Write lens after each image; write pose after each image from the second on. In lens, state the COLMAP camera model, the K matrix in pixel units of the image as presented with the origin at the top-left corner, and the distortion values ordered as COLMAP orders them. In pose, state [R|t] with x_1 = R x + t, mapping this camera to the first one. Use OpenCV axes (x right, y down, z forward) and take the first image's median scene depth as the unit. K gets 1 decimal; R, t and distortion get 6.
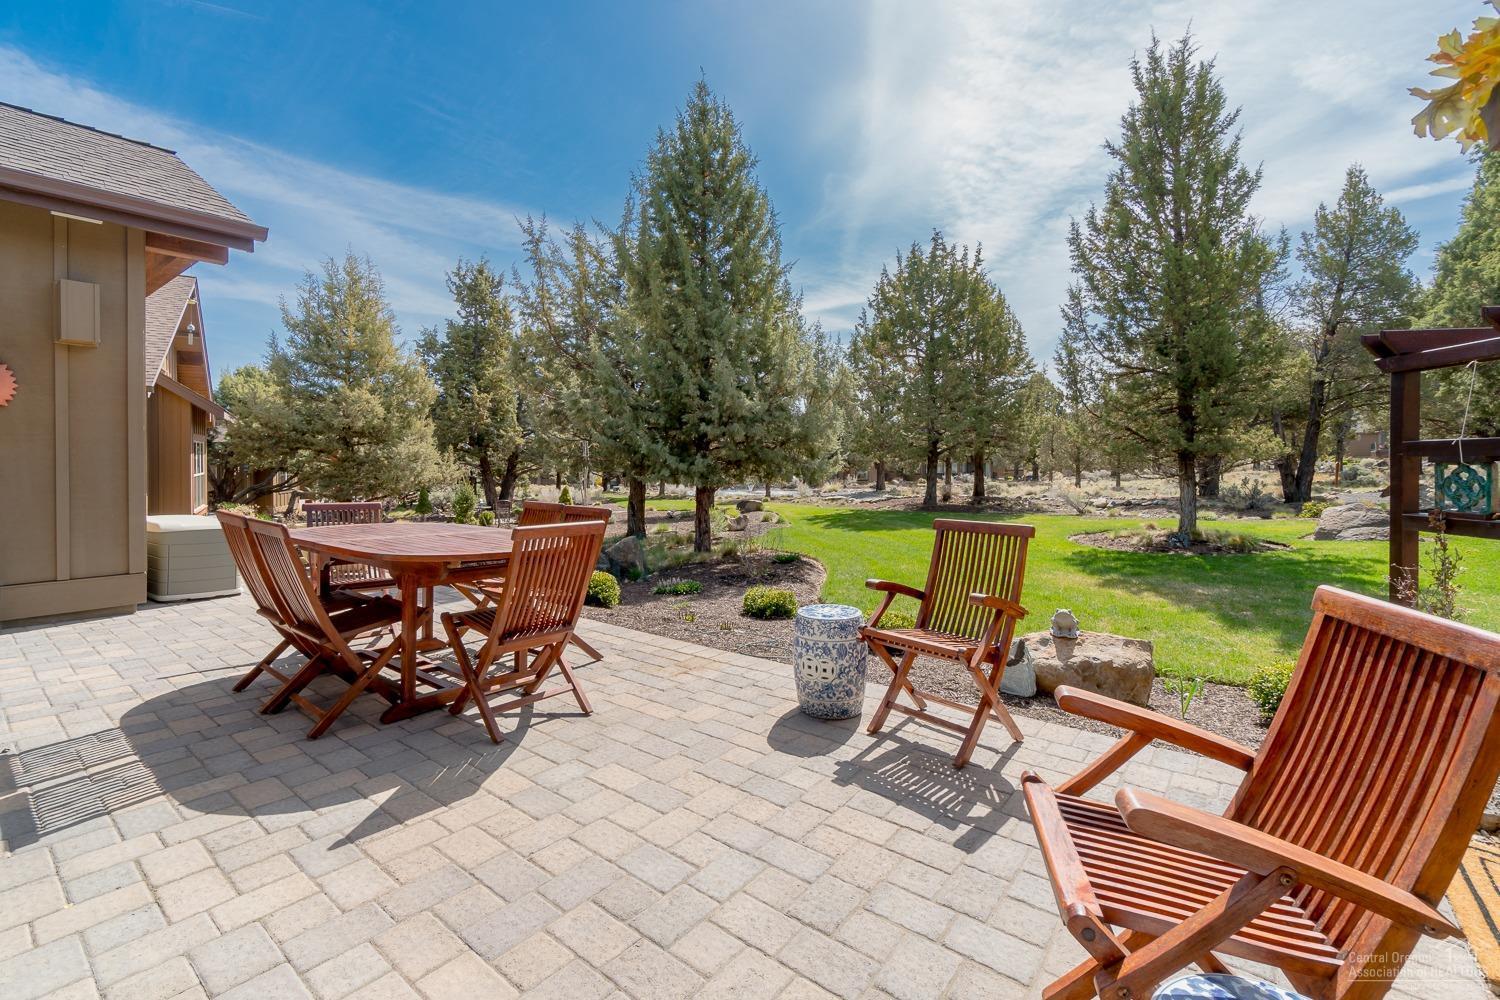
lens RADIAL K [[641.0, 0, 771.9], [0, 641.0, 466.4], [0, 0, 1]] dist [-0.004005, -0.000098]
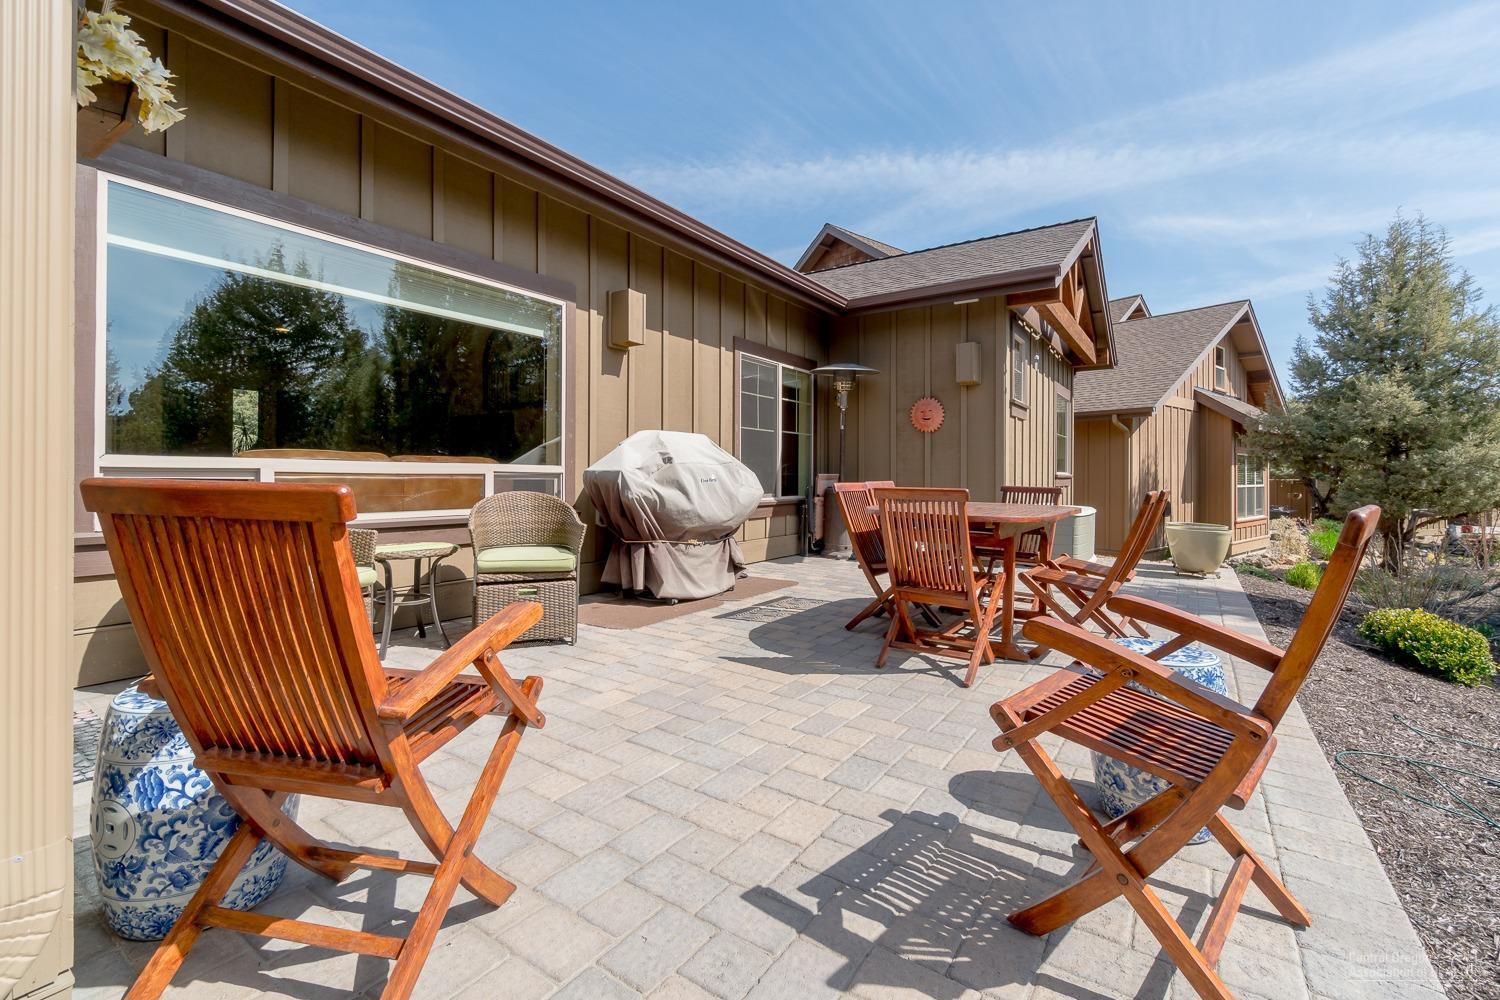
lens RADIAL K [[641.0, 0, 739.1], [0, 641.0, 478.0], [0, 0, 1]] dist [-0.004005, -0.000098]
pose [[0.044742, -0.005882, -0.998981, 0.762079], [-0.009668, 0.999933, -0.006321, 0.090415], [0.998952, 0.009941, 0.044682, 0.690733]]
